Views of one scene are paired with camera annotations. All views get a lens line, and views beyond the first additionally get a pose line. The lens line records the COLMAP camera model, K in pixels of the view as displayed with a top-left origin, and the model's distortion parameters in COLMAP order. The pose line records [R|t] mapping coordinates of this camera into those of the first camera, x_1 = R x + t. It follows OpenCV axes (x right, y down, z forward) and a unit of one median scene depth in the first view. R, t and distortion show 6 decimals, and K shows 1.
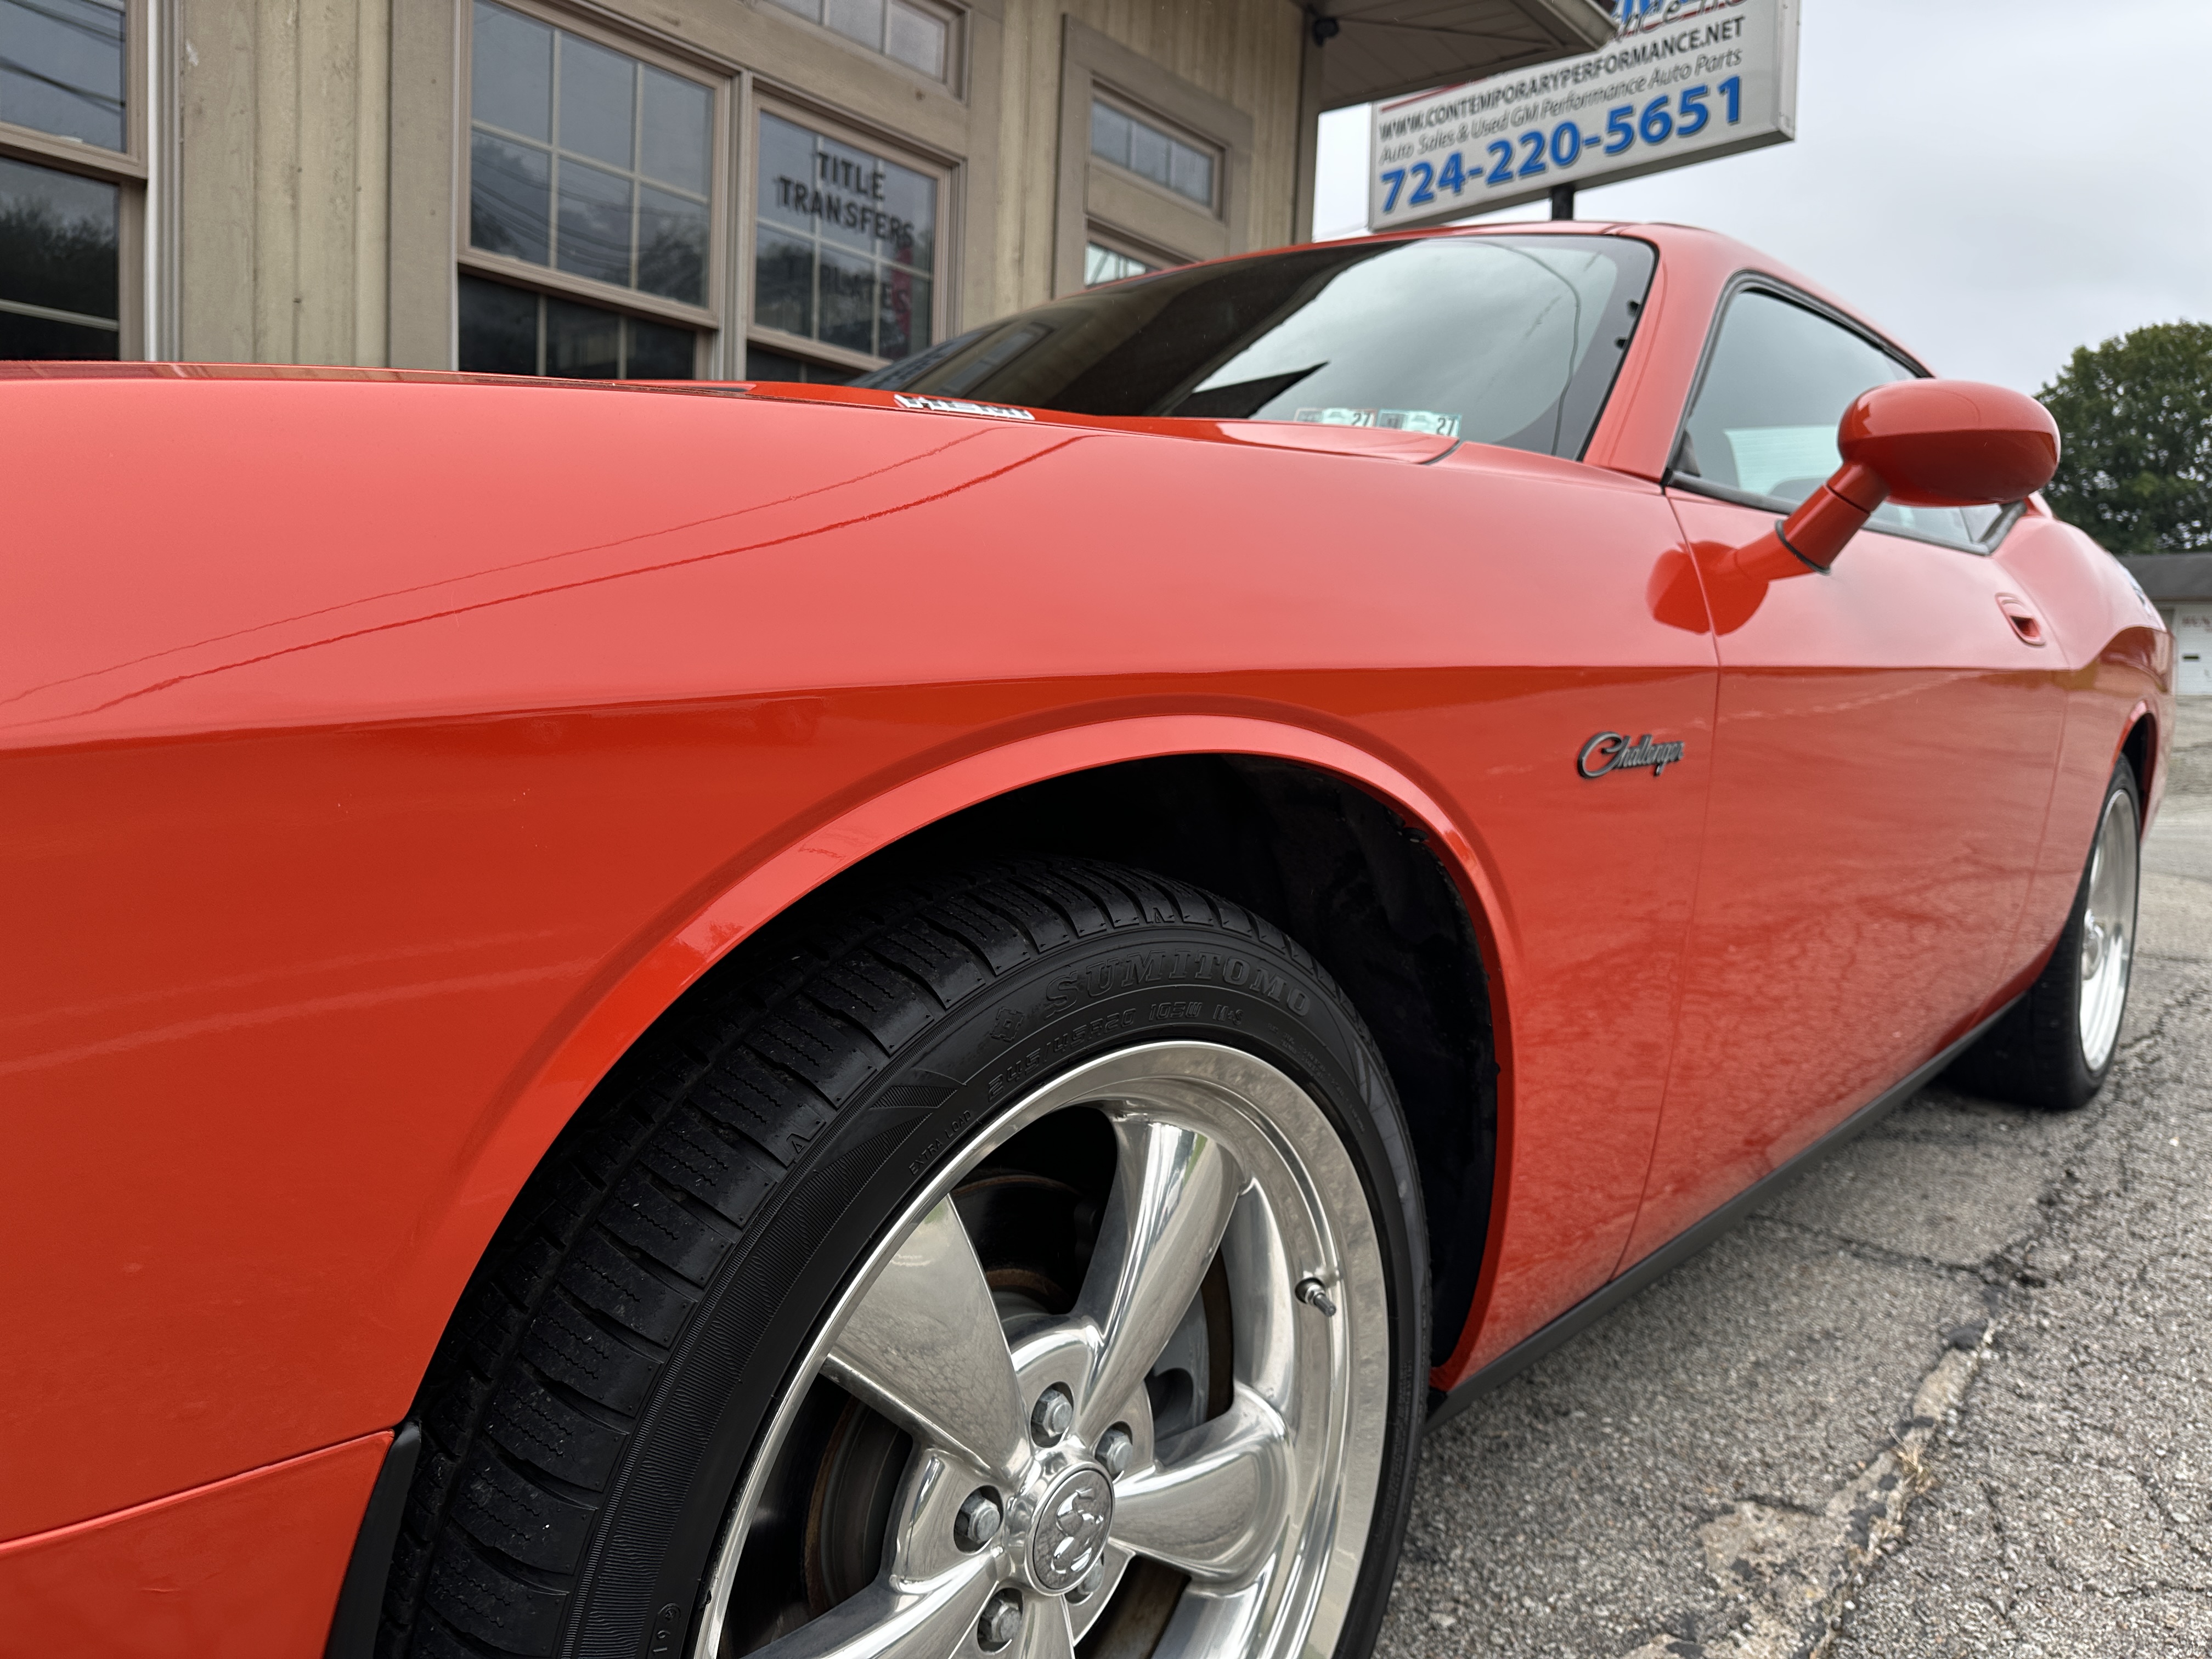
lens RADIAL K [[1572.4, 0, 1115.0], [0, 1572.4, 824.9], [0, 0, 1]] dist [-0.002004, -0.002162]
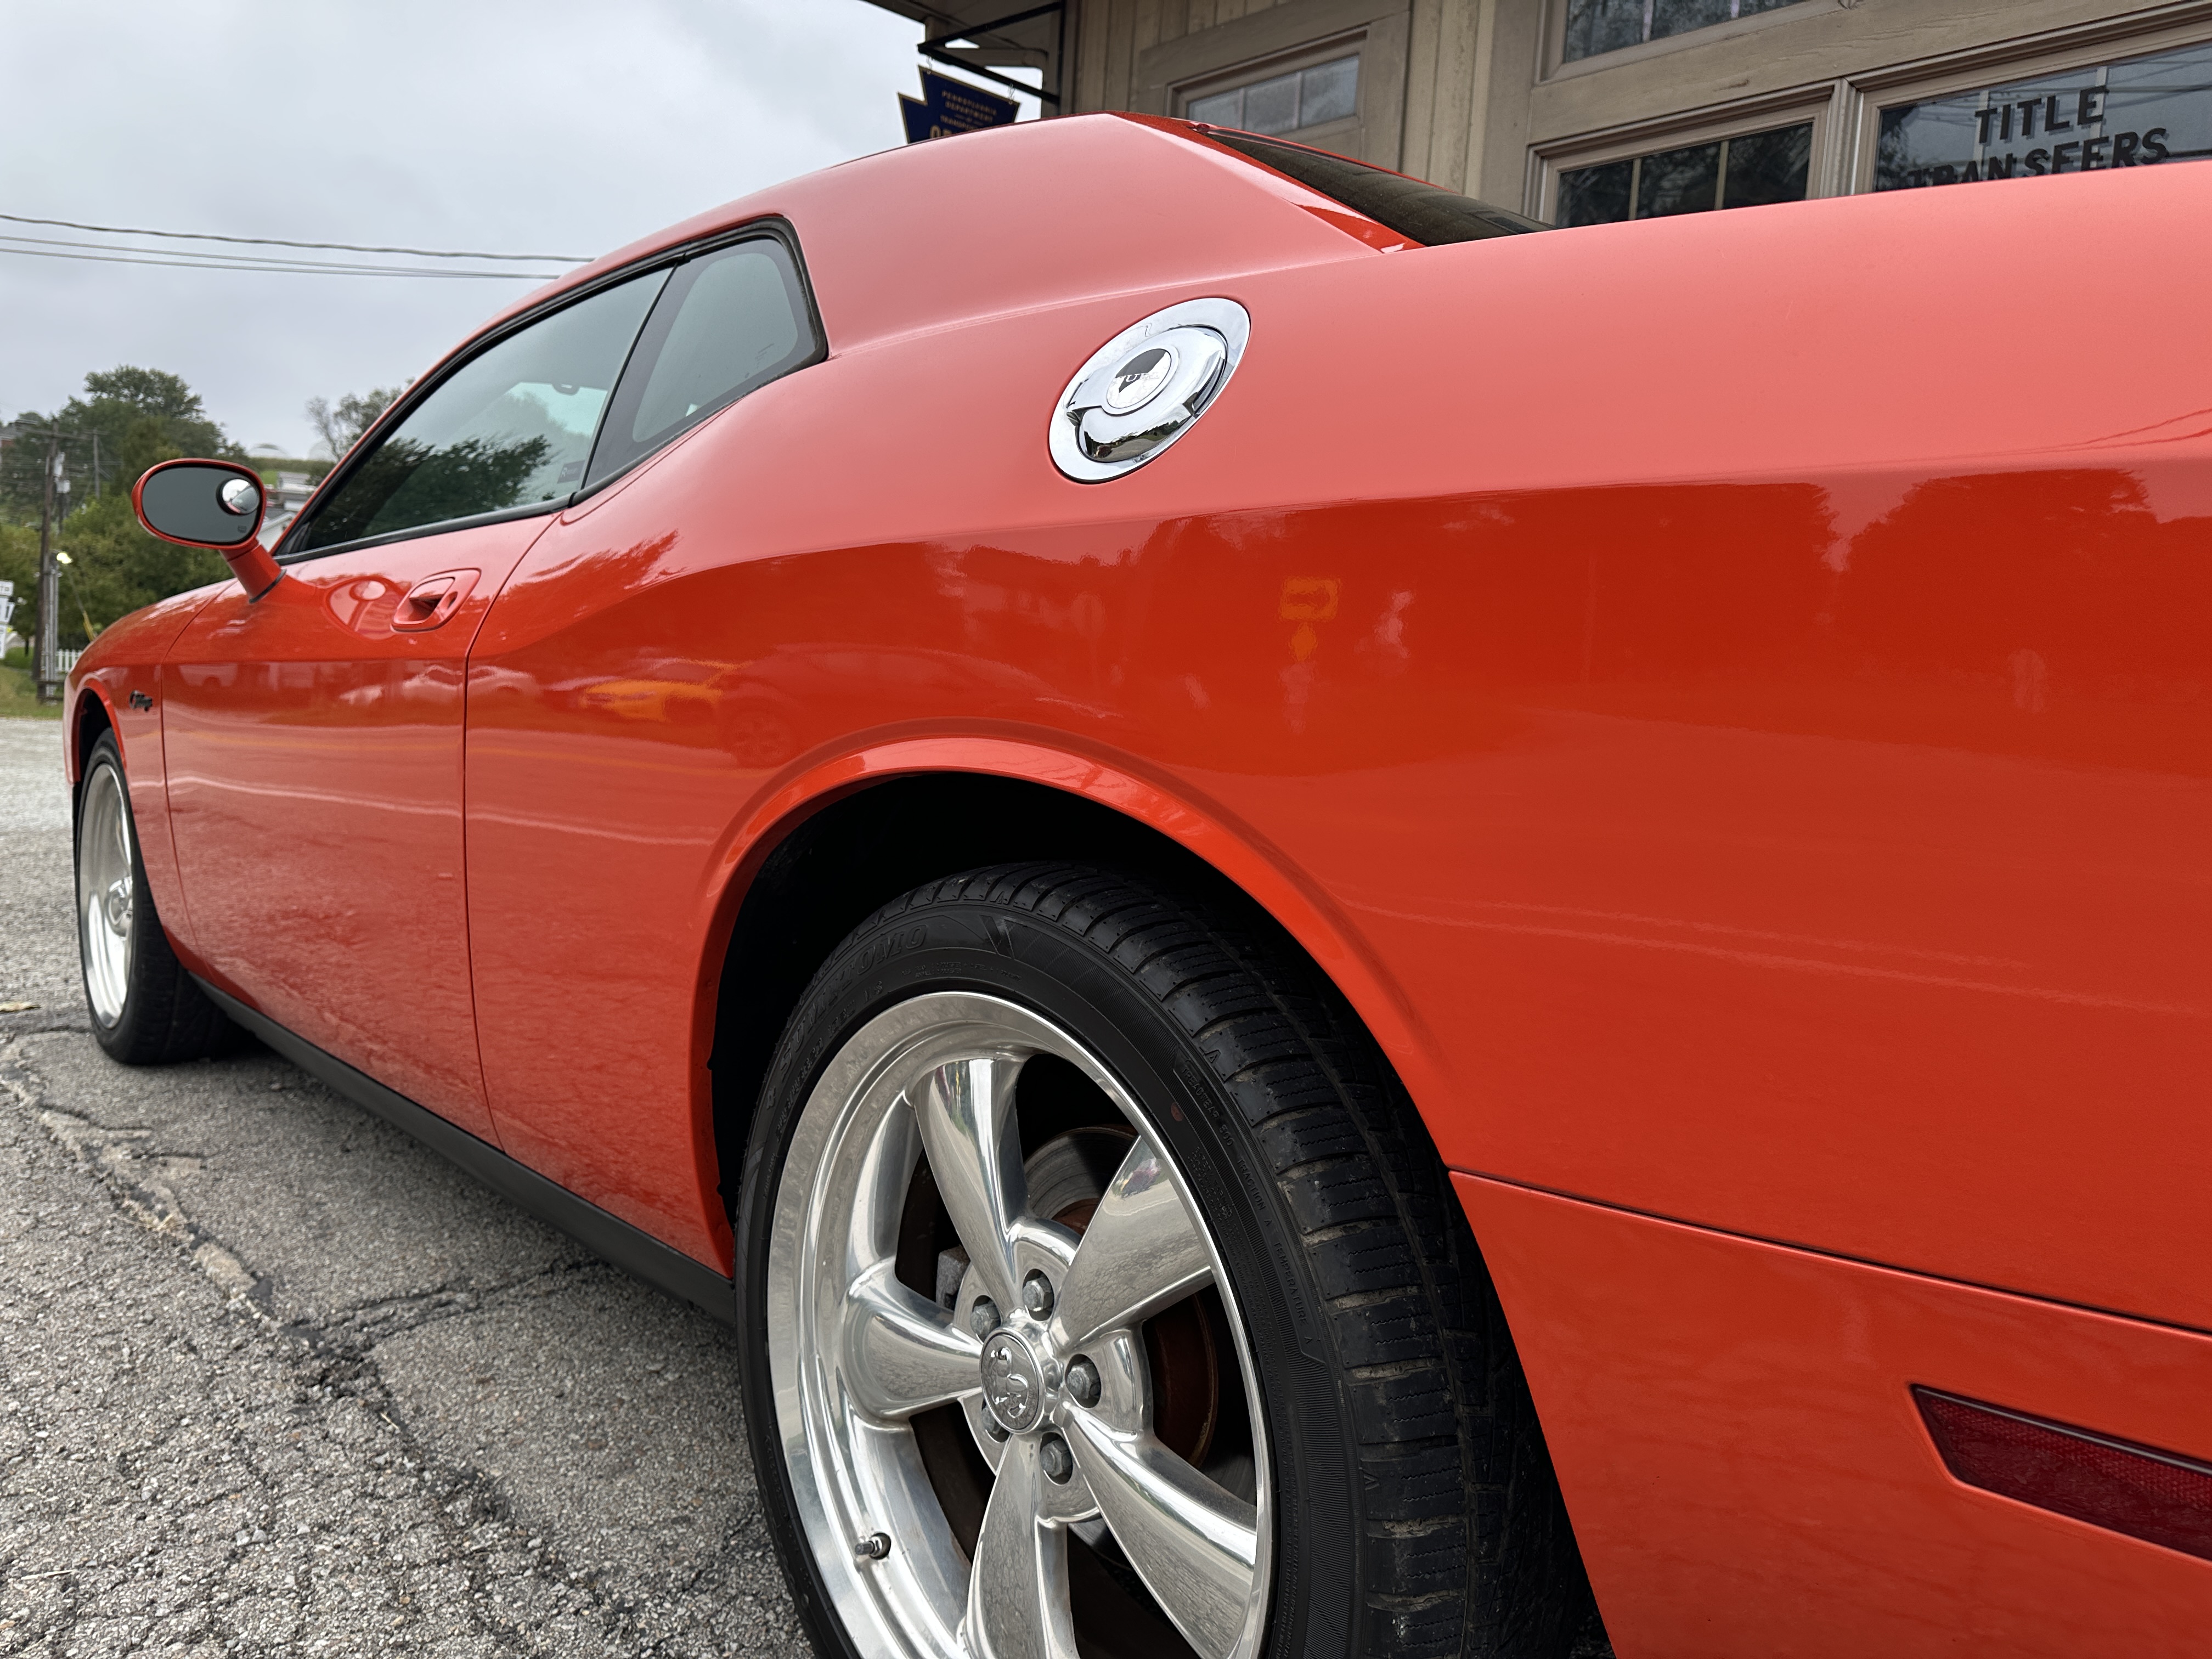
lens RADIAL K [[1546.1, 0, 1118.8], [0, 1546.1, 839.5], [0, 0, 1]] dist [0.018881, -0.030927]
pose [[-0.110071, 0.050322, -0.992649, 0.504527], [-0.144316, 0.987324, 0.066055, -0.042667], [0.983391, 0.150526, -0.101413, 0.548381]]
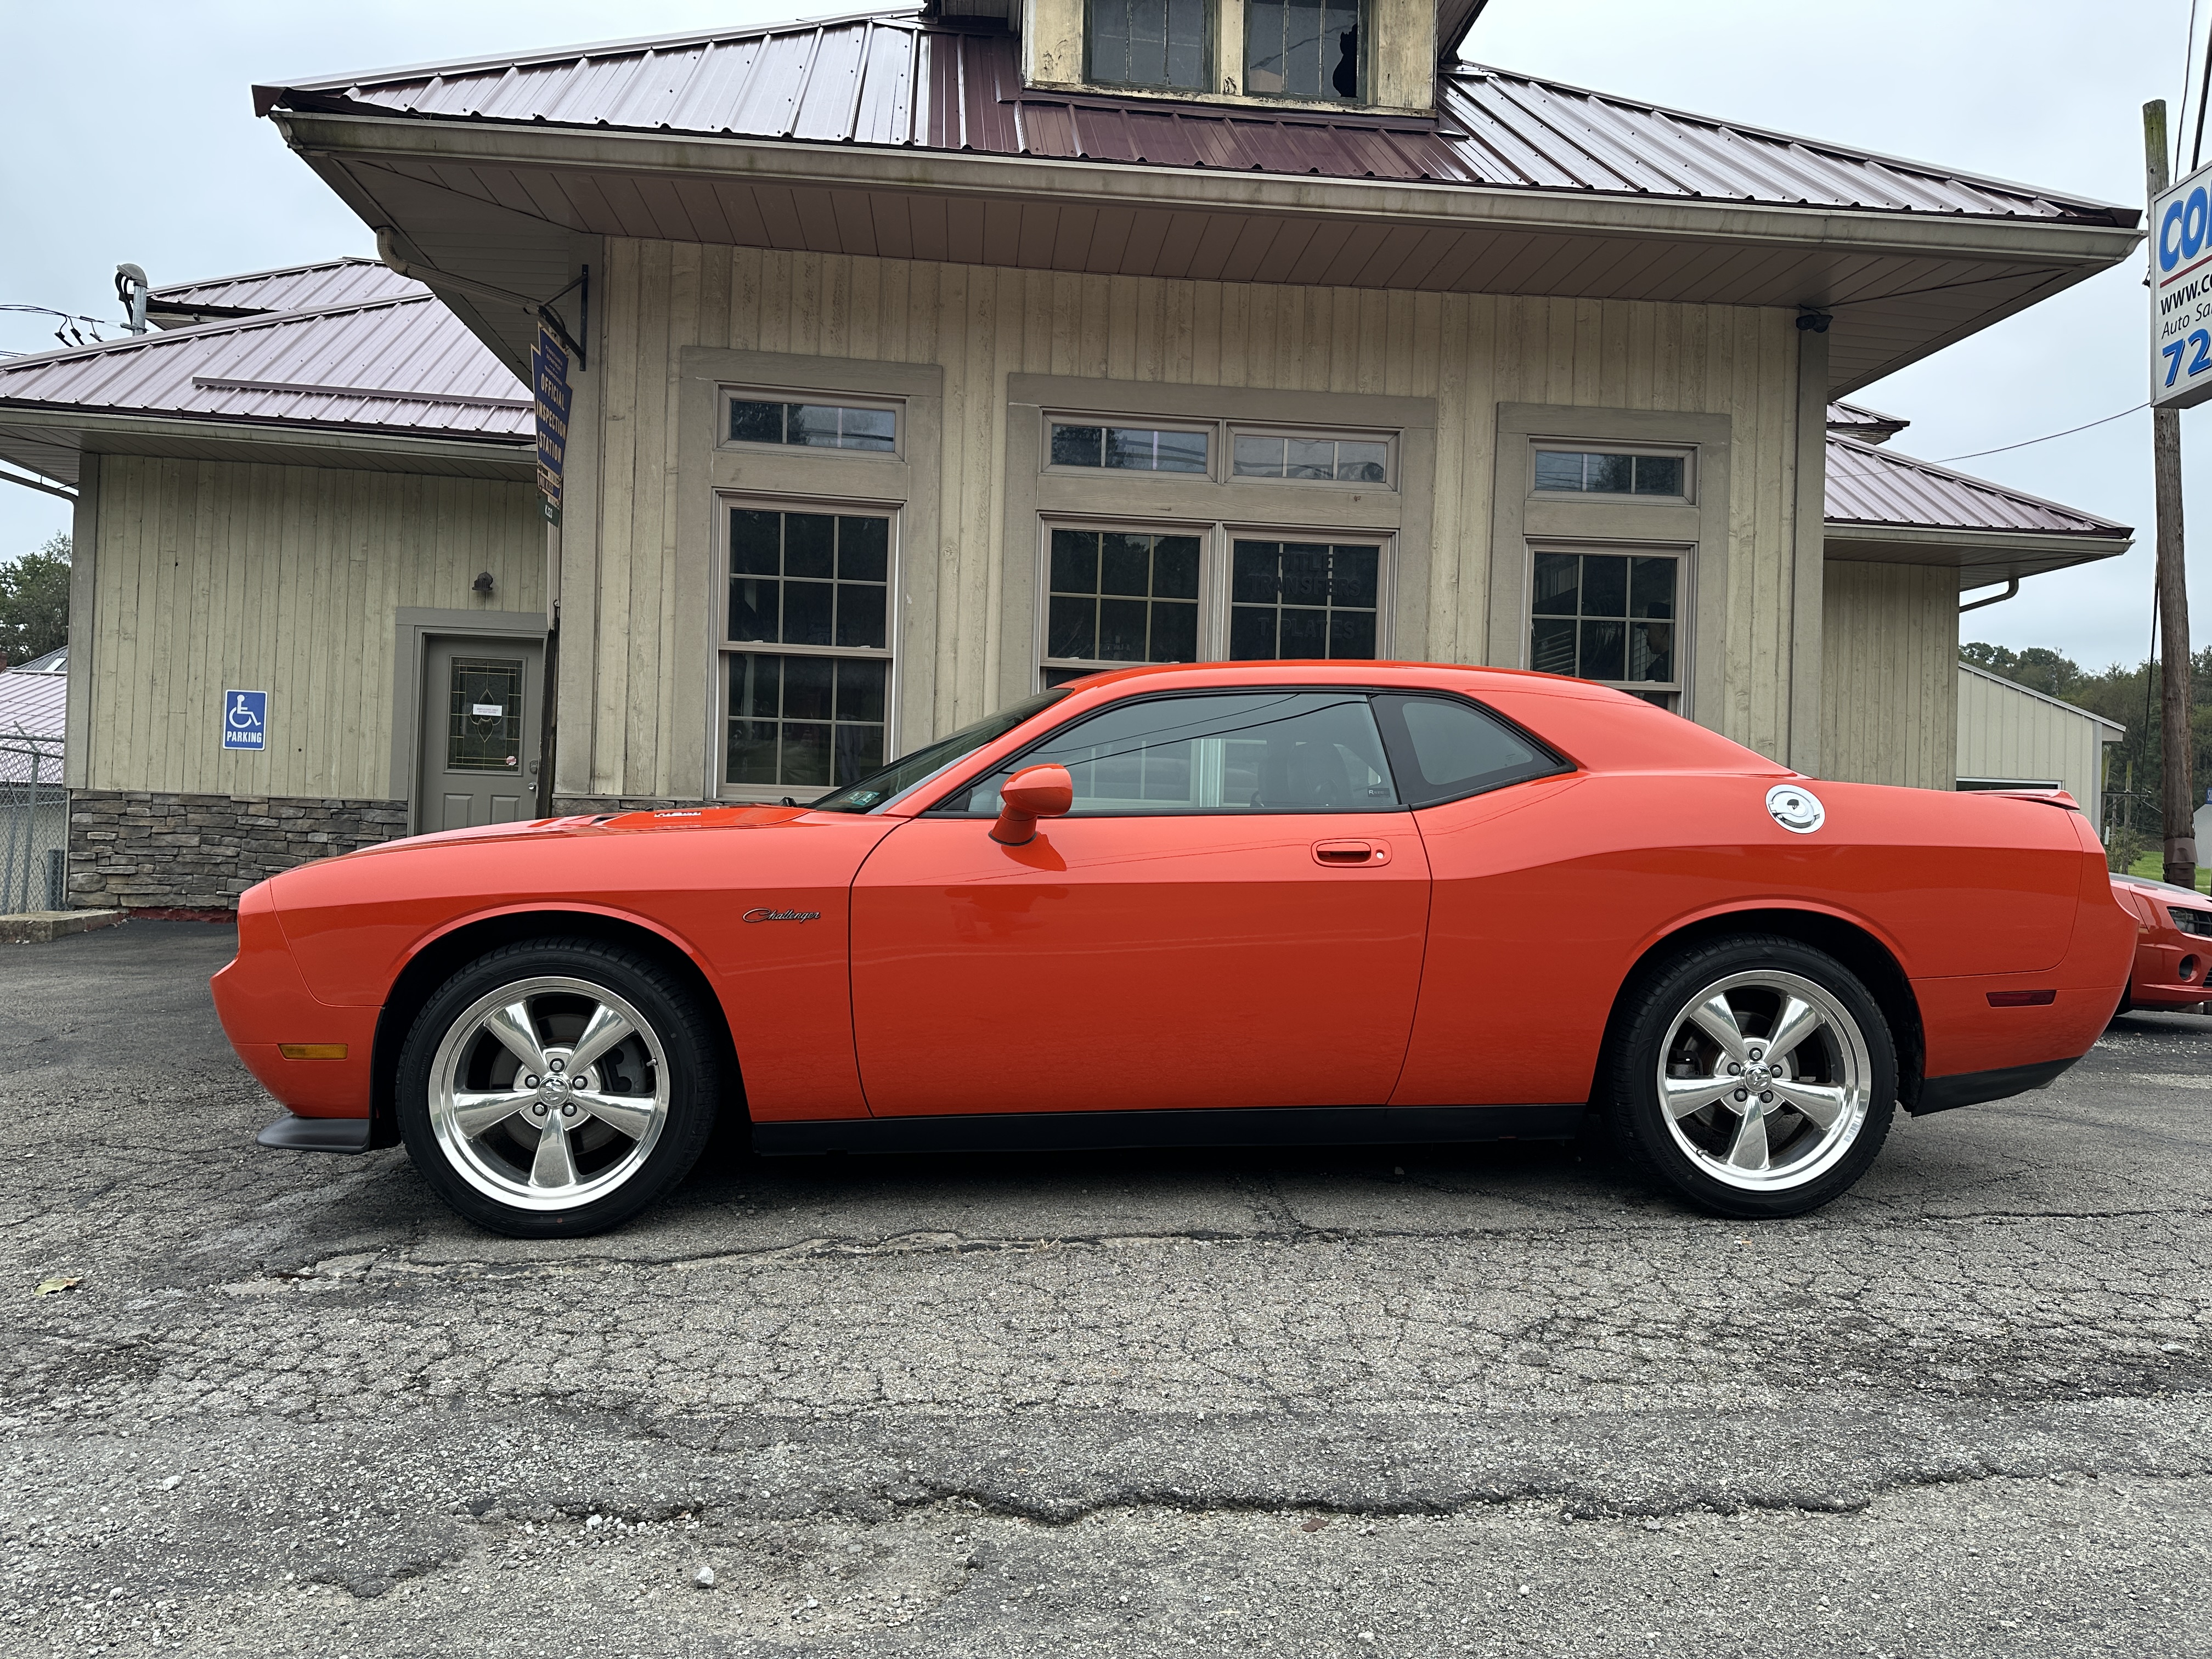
lens RADIAL K [[1539.2, 0, 1110.6], [0, 1539.2, 815.2], [0, 0, 1]] dist [0.147692, -0.212505]
pose [[0.711387, -0.034475, -0.701955, 0.606762], [-0.054686, 0.993053, -0.104192, 0.008402], [0.700670, 0.112508, 0.704559, -0.155783]]
